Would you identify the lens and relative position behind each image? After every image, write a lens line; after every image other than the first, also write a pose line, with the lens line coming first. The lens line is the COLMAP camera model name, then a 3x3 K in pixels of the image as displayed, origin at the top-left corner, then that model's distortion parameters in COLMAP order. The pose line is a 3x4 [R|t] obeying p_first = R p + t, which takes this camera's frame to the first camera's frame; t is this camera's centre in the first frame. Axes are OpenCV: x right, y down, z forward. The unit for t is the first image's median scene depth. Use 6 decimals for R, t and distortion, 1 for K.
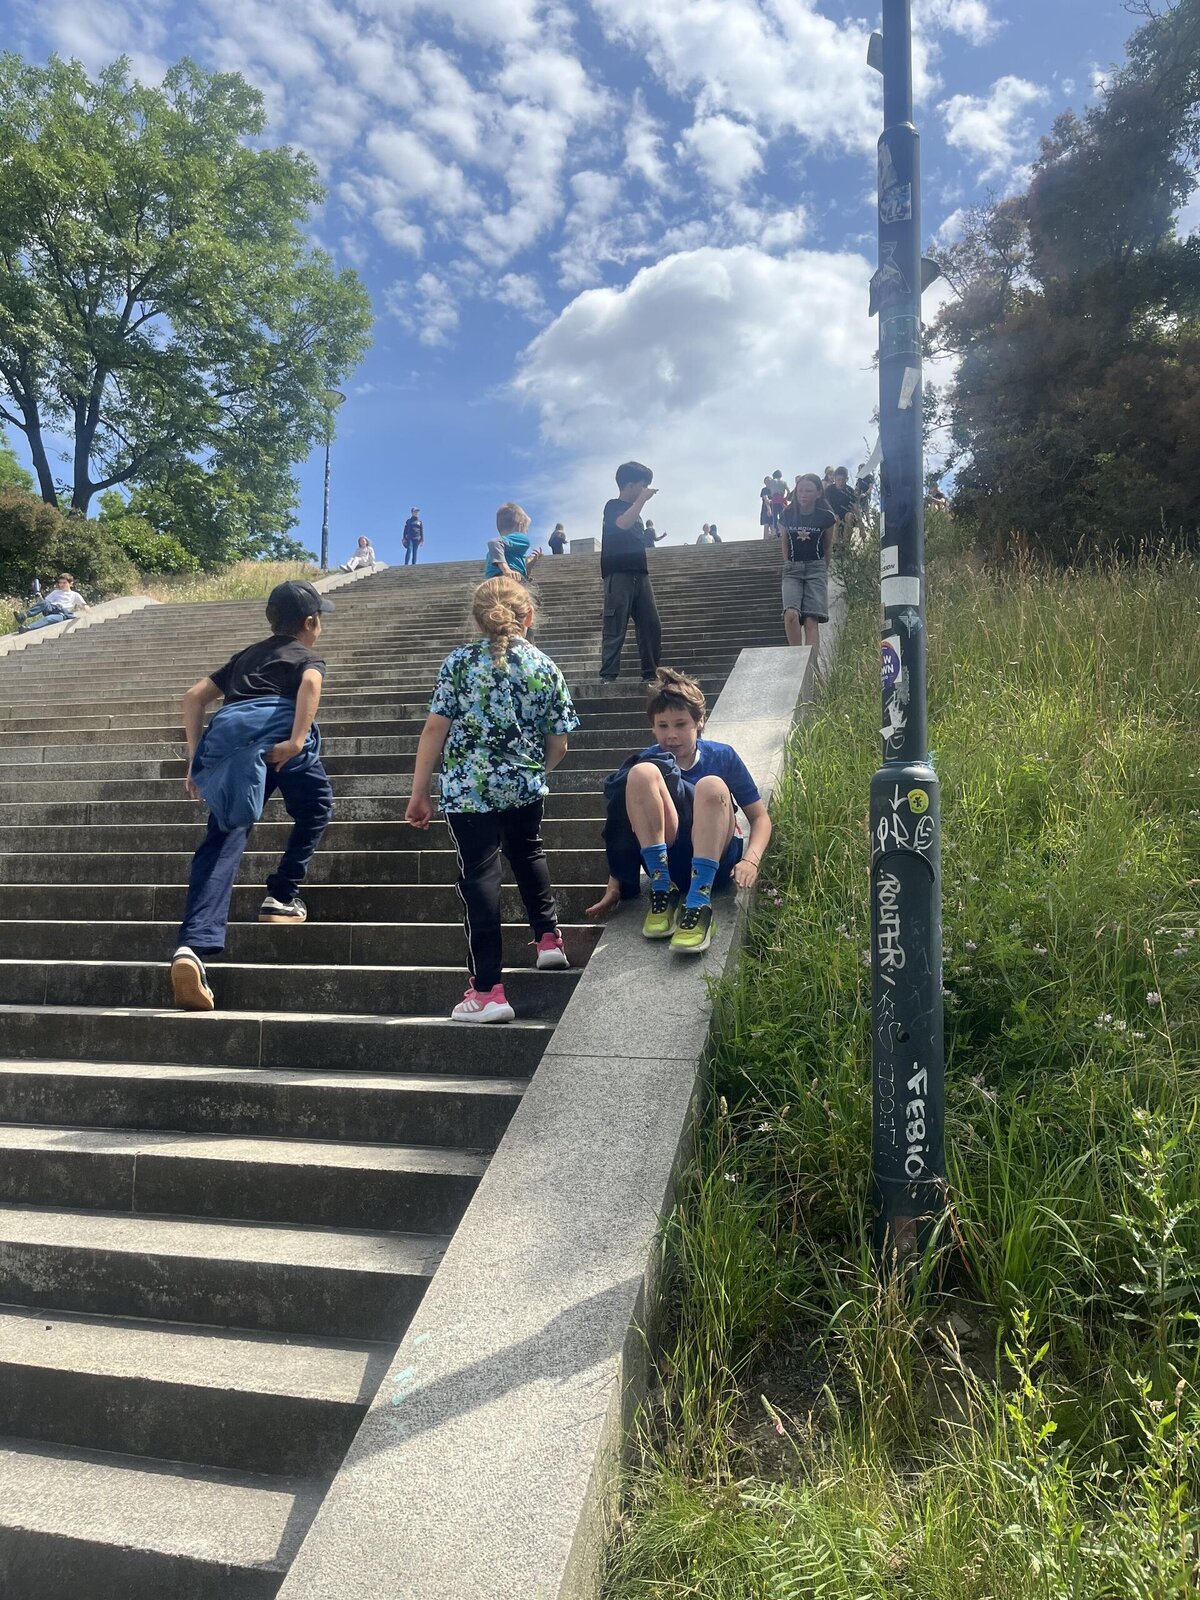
lens RADIAL K [[1255.3, 0, 600.0], [0, 1255.3, 800.0], [0, 0, 1]] dist [0.074784, -0.079529]
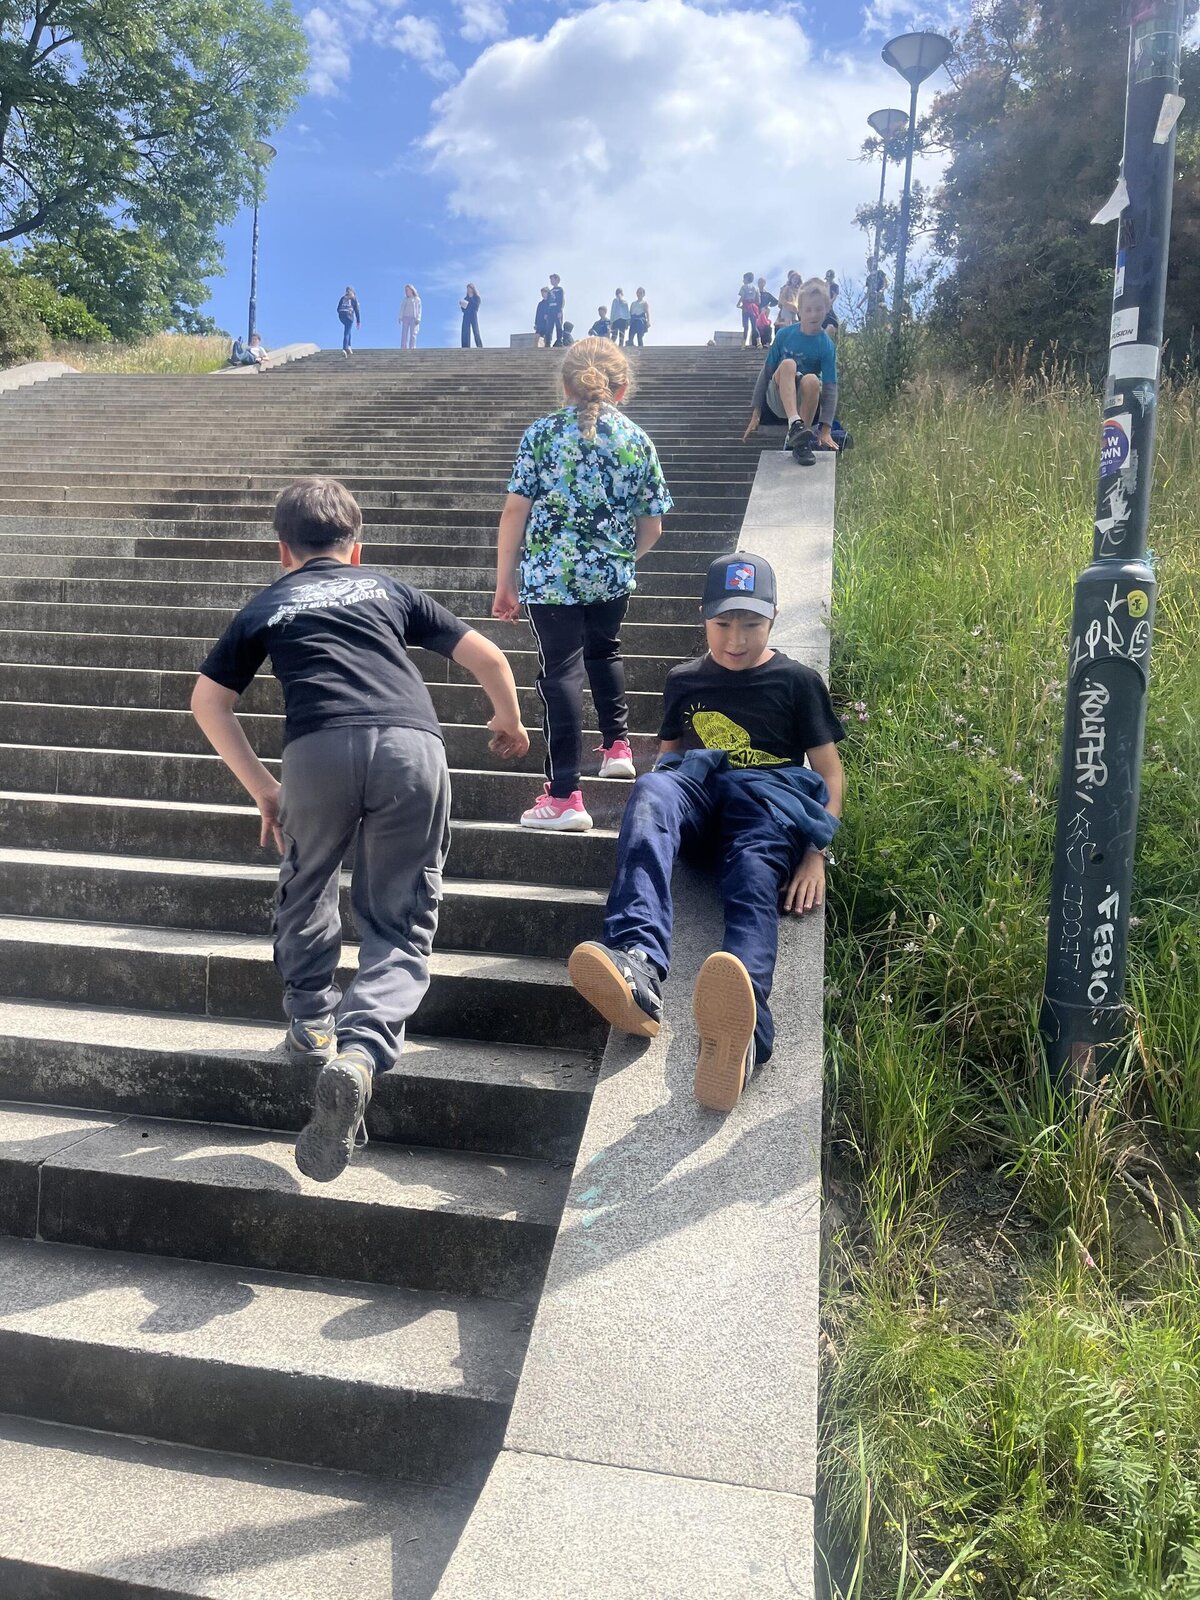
lens RADIAL K [[1251.3, 0, 599.3], [0, 1251.3, 802.1], [0, 0, 1]] dist [0.036120, -0.011267]
pose [[0.996031, 0.035711, 0.081524, -0.132257], [-0.047112, 0.988670, 0.142520, 0.020378], [-0.075510, -0.145795, 0.986429, 0.076297]]
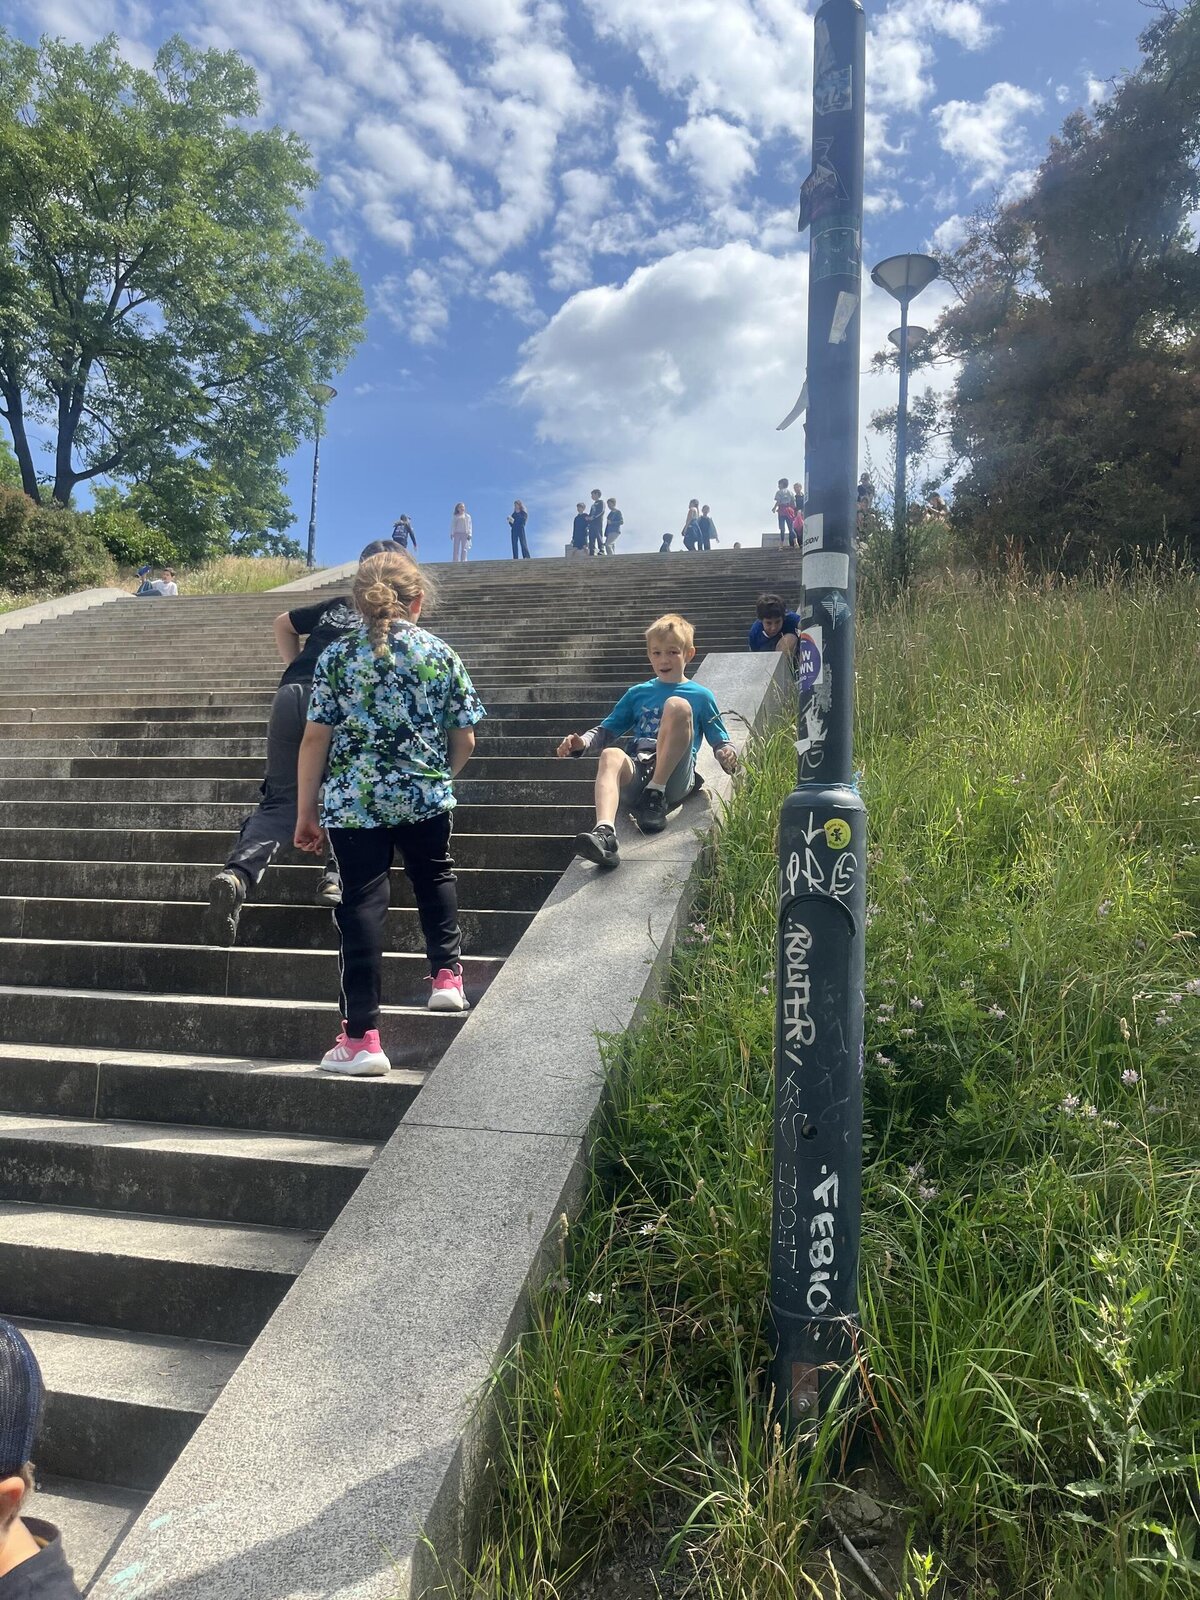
lens RADIAL K [[1249.0, 0, 605.0], [0, 1249.0, 802.2], [0, 0, 1]] dist [0.060398, -0.060803]
pose [[0.999684, 0.025141, 0.000487, 0.069174], [-0.025138, 0.999673, -0.004650, -0.007603], [-0.000604, 0.004636, 0.999989, 0.139114]]
